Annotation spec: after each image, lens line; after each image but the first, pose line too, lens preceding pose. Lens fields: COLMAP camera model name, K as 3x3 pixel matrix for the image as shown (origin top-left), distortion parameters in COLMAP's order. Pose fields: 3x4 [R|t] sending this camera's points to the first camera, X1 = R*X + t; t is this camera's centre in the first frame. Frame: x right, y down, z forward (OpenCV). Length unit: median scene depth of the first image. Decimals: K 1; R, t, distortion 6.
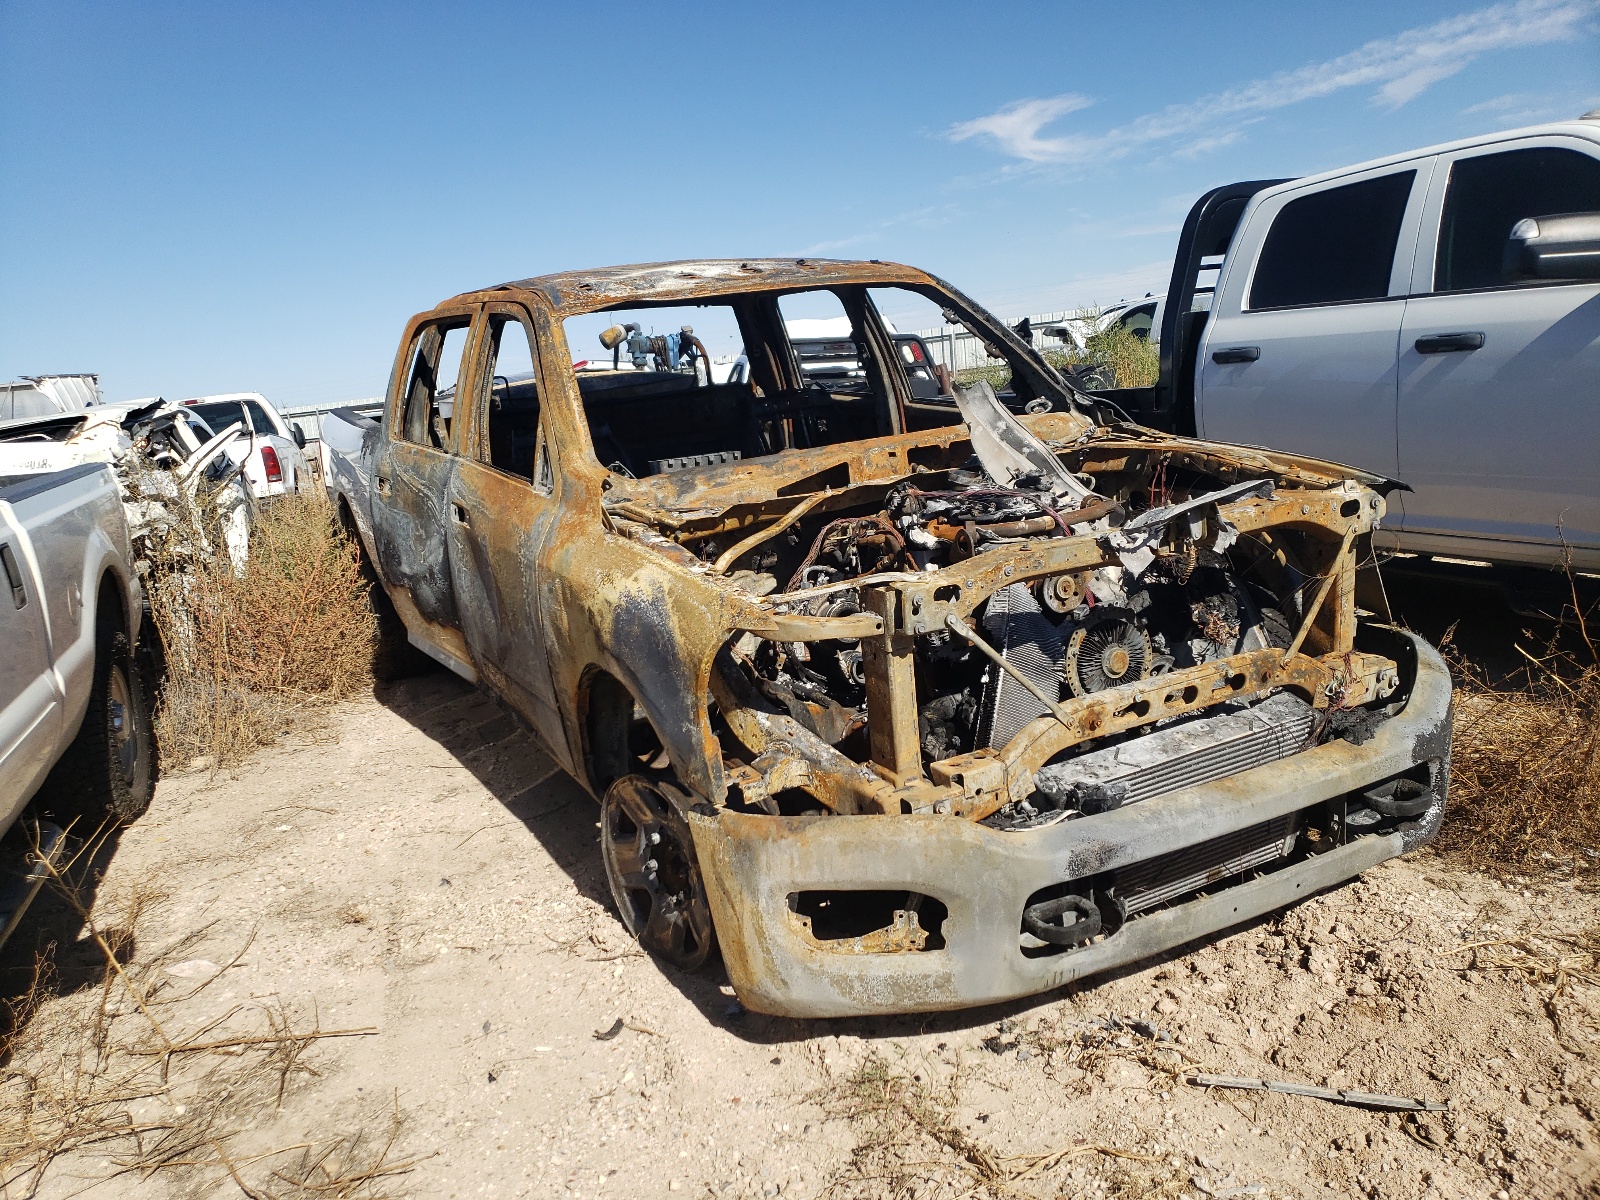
lens RADIAL K [[1224.6, 0, 793.2], [0, 1224.6, 626.5], [0, 0, 1]] dist [0.018389, -0.007957]
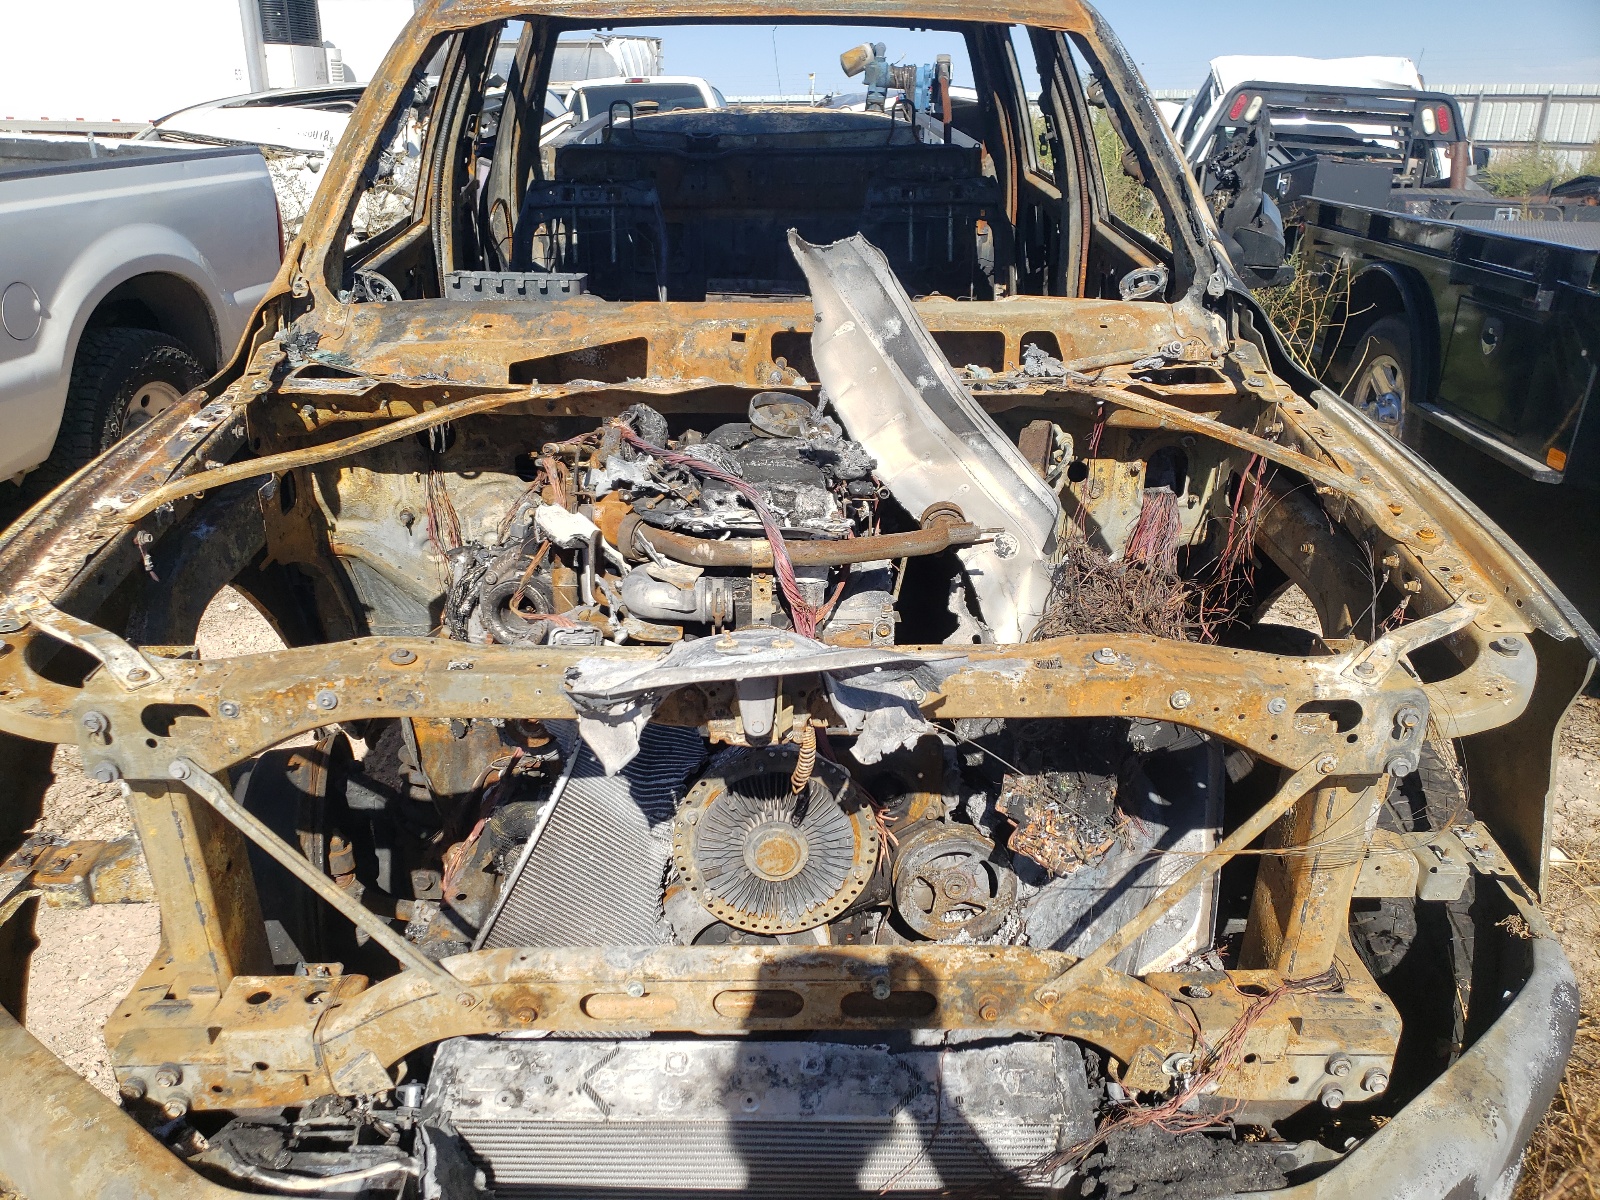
lens RADIAL K [[1231.4, 0, 801.2], [0, 1231.4, 629.9], [0, 0, 1]] dist [0.008749, -0.001580]
pose [[0.894537, 0.273914, -0.353235, 0.406740], [-0.191251, 0.948796, 0.251413, -0.184515], [0.404014, -0.157342, 0.901119, 0.517334]]
